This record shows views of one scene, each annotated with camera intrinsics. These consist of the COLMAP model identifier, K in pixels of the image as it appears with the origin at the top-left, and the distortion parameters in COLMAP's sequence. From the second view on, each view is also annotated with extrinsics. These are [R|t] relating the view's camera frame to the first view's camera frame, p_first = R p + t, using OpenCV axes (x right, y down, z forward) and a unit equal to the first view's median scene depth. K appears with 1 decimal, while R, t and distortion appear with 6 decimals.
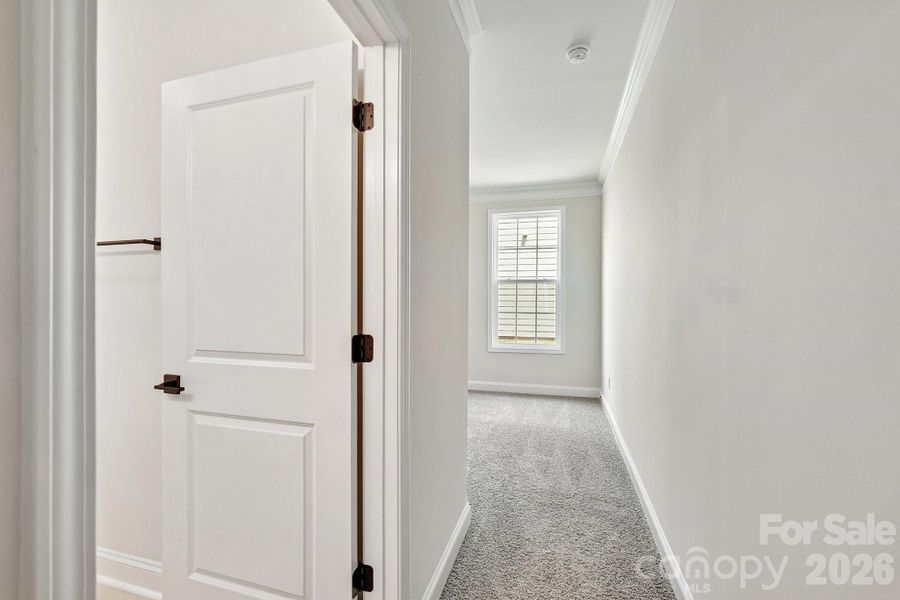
lens RADIAL K [[386.3, 0, 448.1], [0, 386.3, 299.3], [0, 0, 1]] dist [-0.011252, -0.000318]
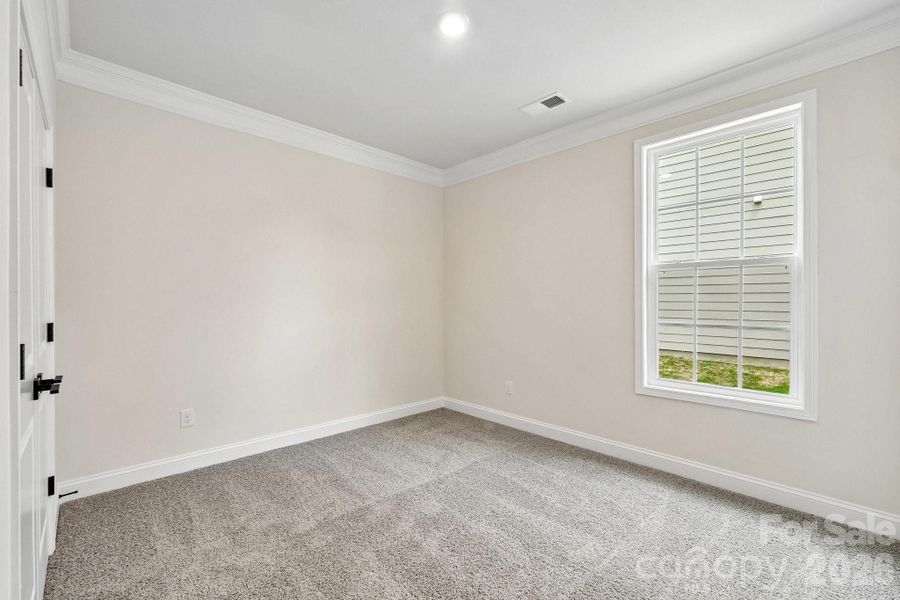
lens RADIAL K [[386.3, 0, 448.6], [0, 386.3, 303.5], [0, 0, 1]] dist [-0.011252, -0.000318]
pose [[0.865760, 0.007388, -0.500405, 0.153545], [-0.002309, 0.999939, 0.010767, -0.004321], [0.500454, -0.008166, 0.865724, 0.394410]]
